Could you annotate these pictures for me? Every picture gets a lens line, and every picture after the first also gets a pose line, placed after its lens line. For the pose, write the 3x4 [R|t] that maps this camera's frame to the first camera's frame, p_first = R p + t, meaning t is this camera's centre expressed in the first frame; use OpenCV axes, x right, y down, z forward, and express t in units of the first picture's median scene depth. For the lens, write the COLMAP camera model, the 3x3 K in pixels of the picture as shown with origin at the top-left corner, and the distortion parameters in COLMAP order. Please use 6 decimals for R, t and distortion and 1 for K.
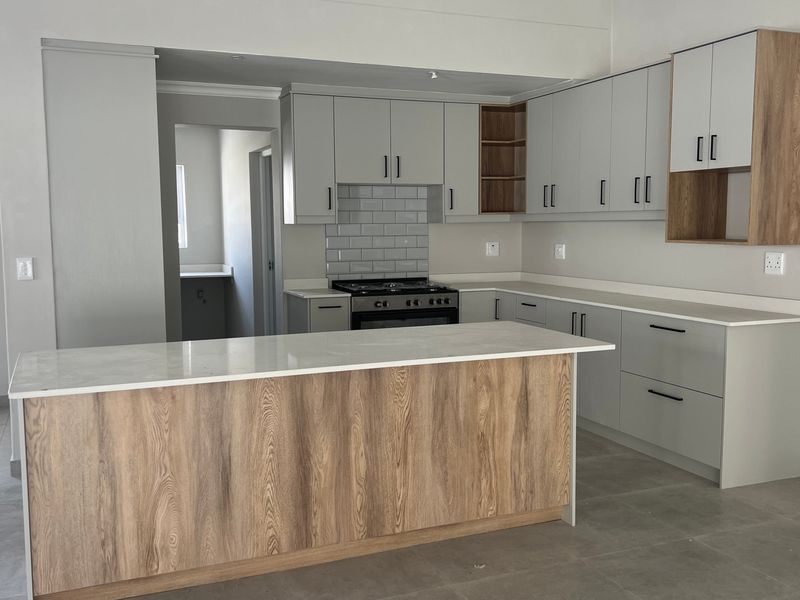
lens RADIAL K [[782.5, 0, 397.8], [0, 782.5, 298.5], [0, 0, 1]] dist [0.066533, 0.000000]
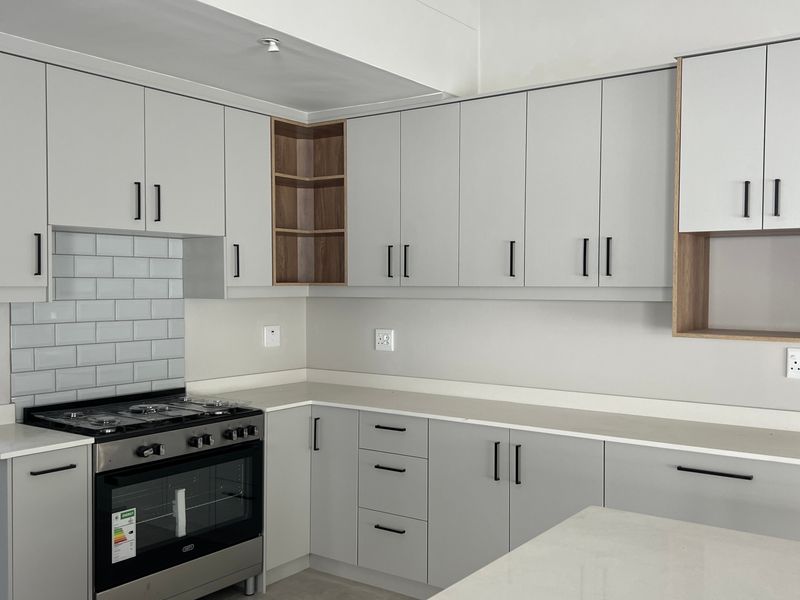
lens RADIAL K [[782.5, 0, 401.9], [0, 782.5, 305.8], [0, 0, 1]] dist [0.066533, 0.000000]
pose [[0.849990, -0.004063, 0.526783, -0.150420], [0.041751, 0.997344, -0.059673, -0.049568], [-0.525142, 0.072715, 0.847902, 0.411810]]
